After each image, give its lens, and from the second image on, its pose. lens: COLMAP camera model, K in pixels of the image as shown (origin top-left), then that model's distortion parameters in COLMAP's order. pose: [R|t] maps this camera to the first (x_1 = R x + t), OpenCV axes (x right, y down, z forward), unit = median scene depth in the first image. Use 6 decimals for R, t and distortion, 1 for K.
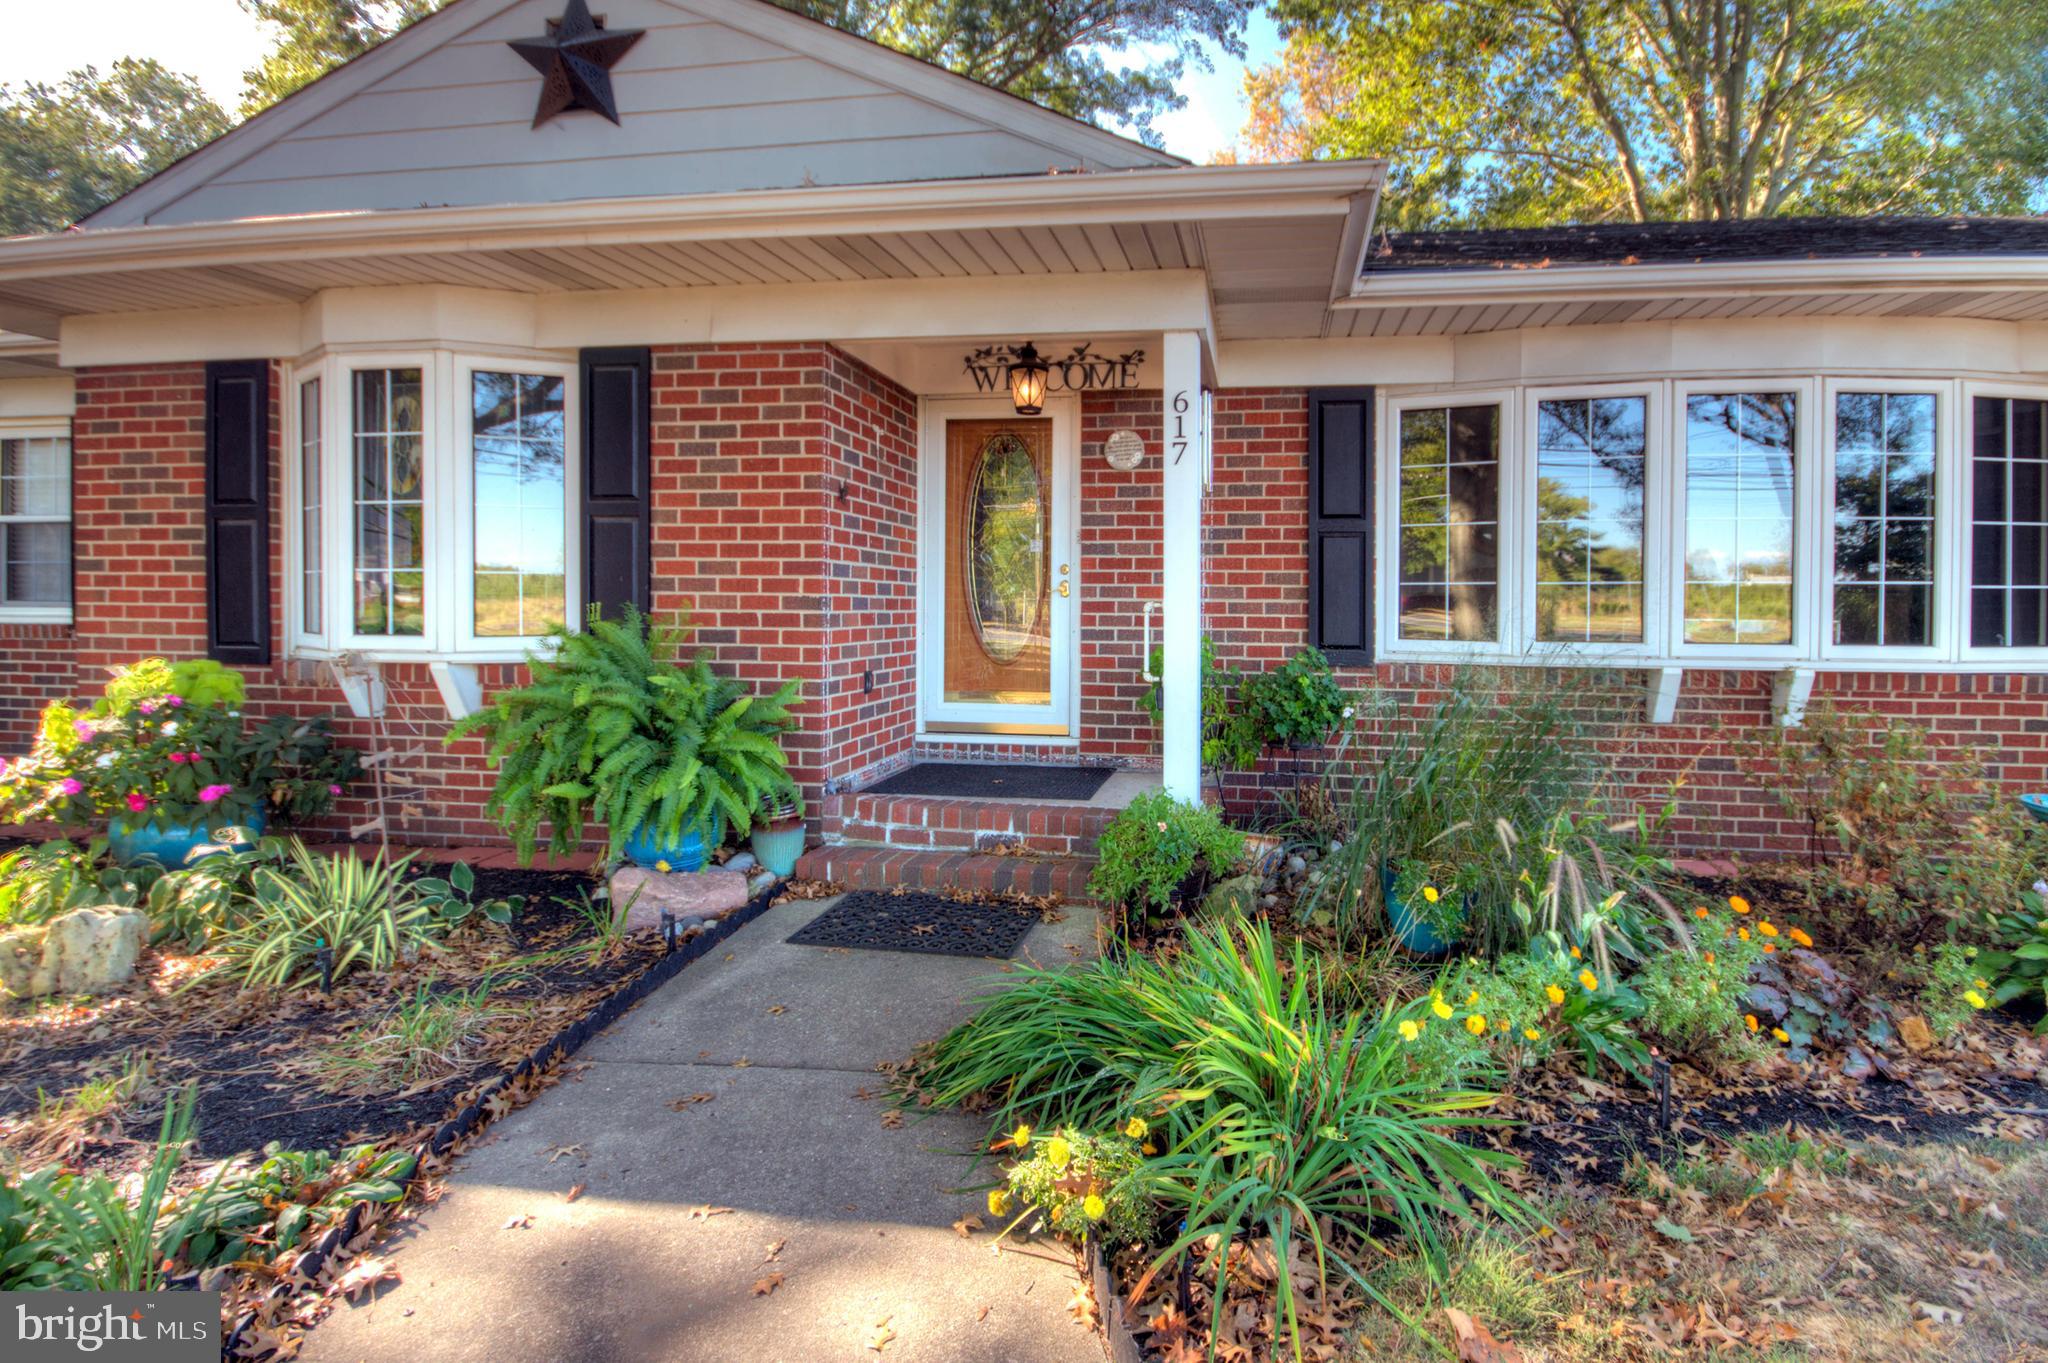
lens RADIAL K [[897.0, 0, 1074.3], [0, 897.0, 600.9], [0, 0, 1]] dist [-0.000129, 0.000060]
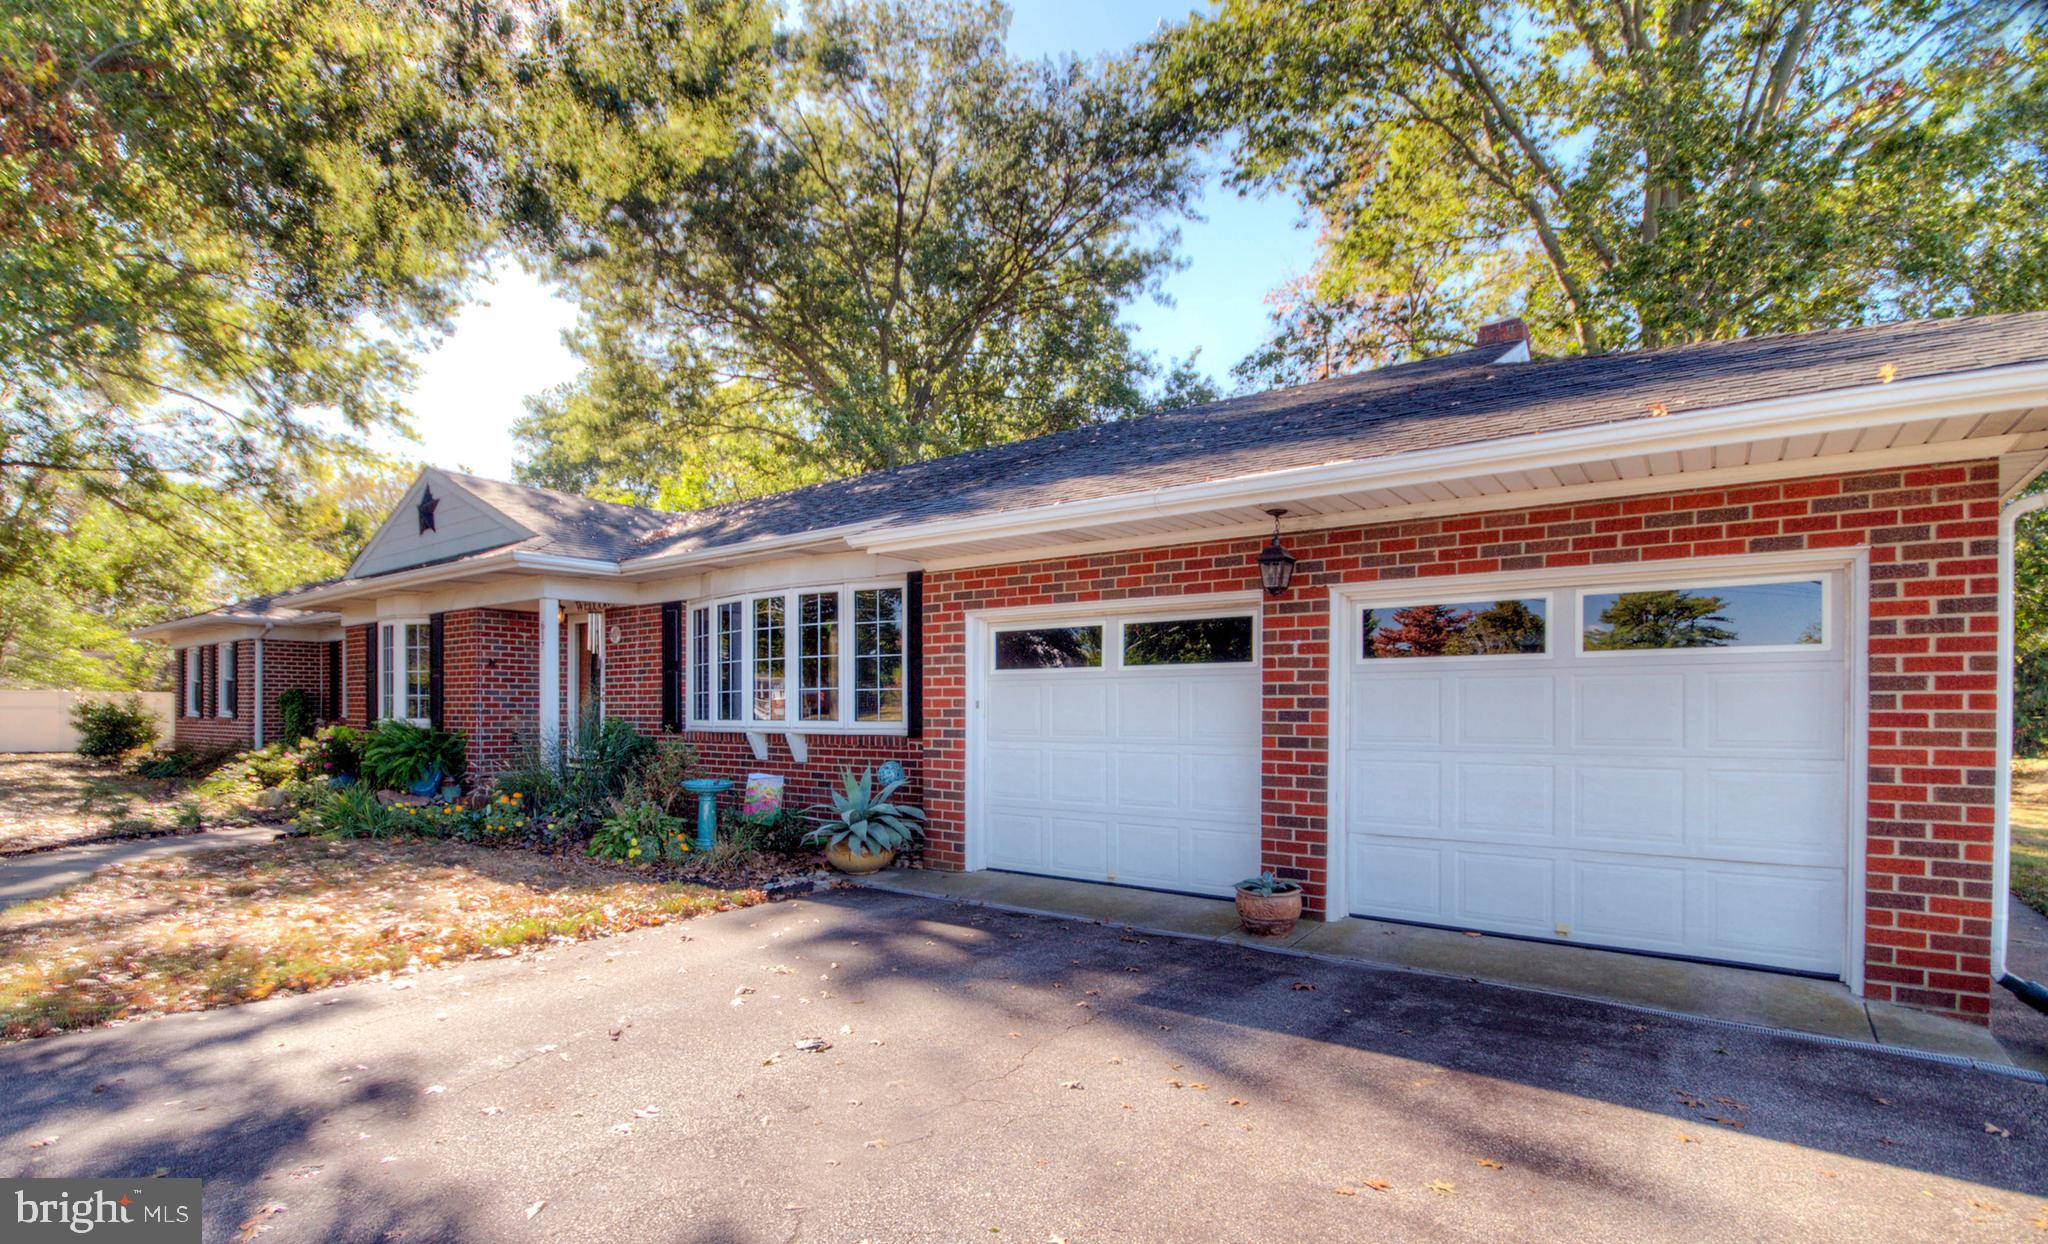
lens RADIAL K [[991.5, 0, 949.6], [0, 991.5, 698.0], [0, 0, 1]] dist [-0.000706, 0.000664]
pose [[0.855119, -0.014535, -0.518228, 2.382867], [0.001671, 0.999679, -0.025280, 0.057974], [0.518430, 0.020751, 0.854869, -0.769572]]
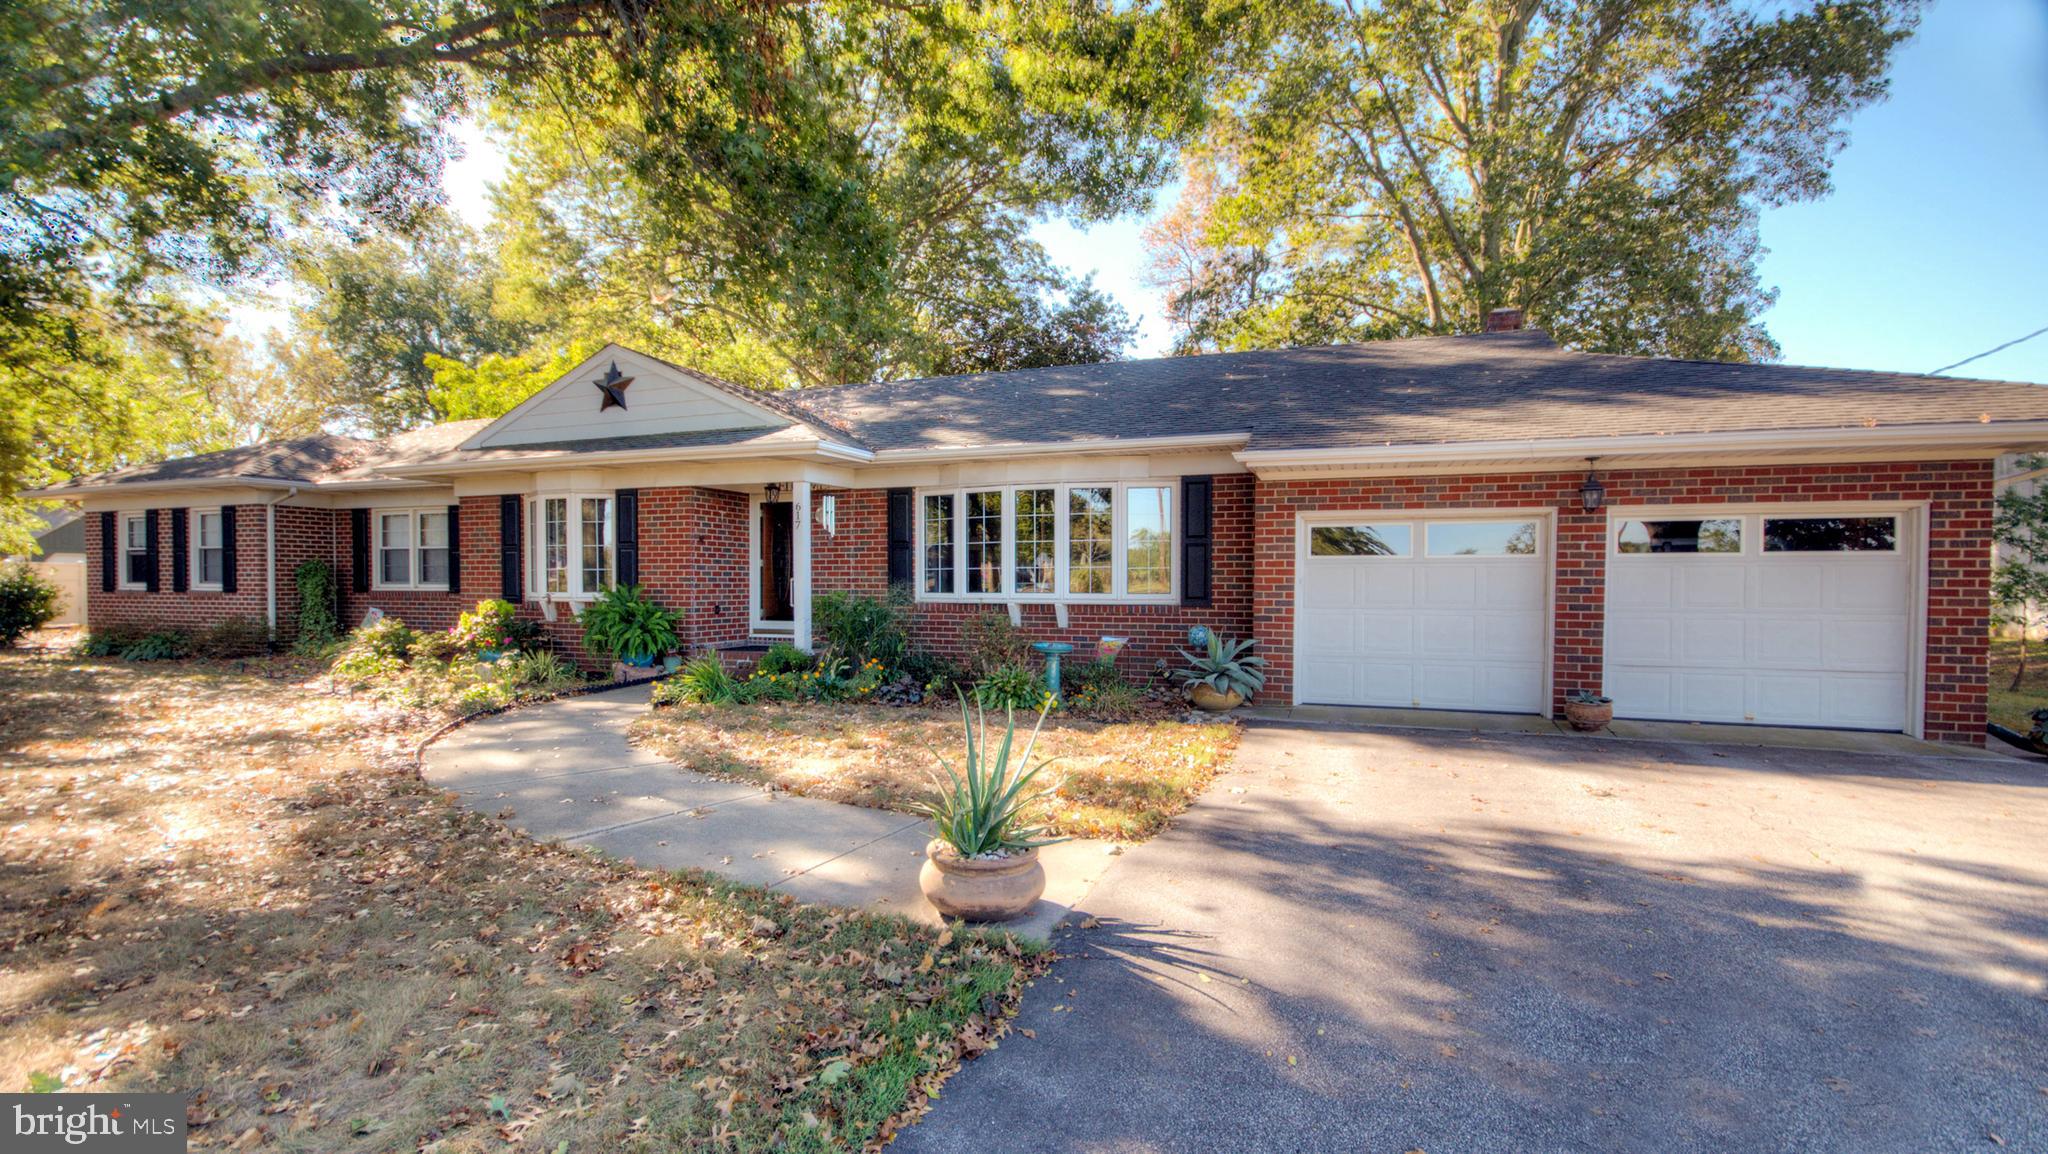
lens RADIAL K [[925.2, 0, 1021.9], [0, 925.2, 583.4], [0, 0, 1]] dist [-0.001846, -0.001628]
pose [[0.976440, -0.007425, -0.215663, 1.308401], [0.006851, 0.999971, -0.003410, 0.031609], [0.215682, 0.001852, 0.976462, -1.547550]]
